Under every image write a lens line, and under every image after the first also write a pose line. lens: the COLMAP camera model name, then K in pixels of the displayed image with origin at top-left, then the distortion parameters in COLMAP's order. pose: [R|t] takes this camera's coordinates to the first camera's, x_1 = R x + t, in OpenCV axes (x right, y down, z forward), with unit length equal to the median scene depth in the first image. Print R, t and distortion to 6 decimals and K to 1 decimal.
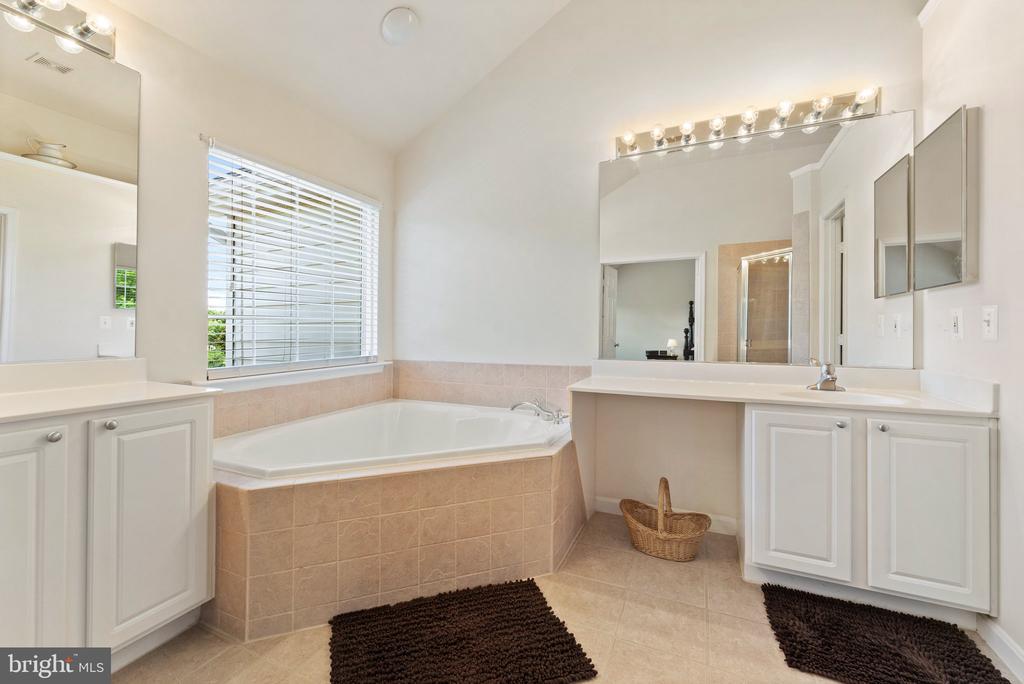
lens RADIAL K [[414.6, 0, 512.8], [0, 414.6, 354.6], [0, 0, 1]] dist [-0.000105, 0.000170]
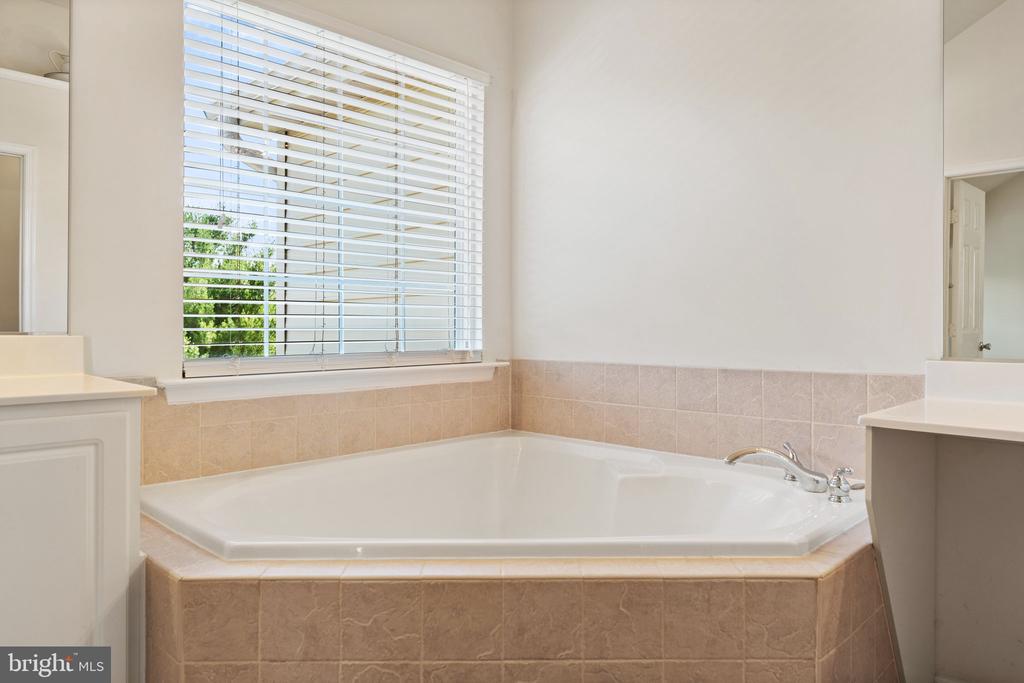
lens RADIAL K [[675.4, 0, 512.0], [0, 675.4, 341.5], [0, 0, 1]] dist [-0.002710, 0.000562]
pose [[0.935202, 0.002995, -0.354101, 0.039270], [-0.017295, 0.999157, -0.037227, 0.029052], [0.353691, 0.040939, 0.934466, 0.200062]]
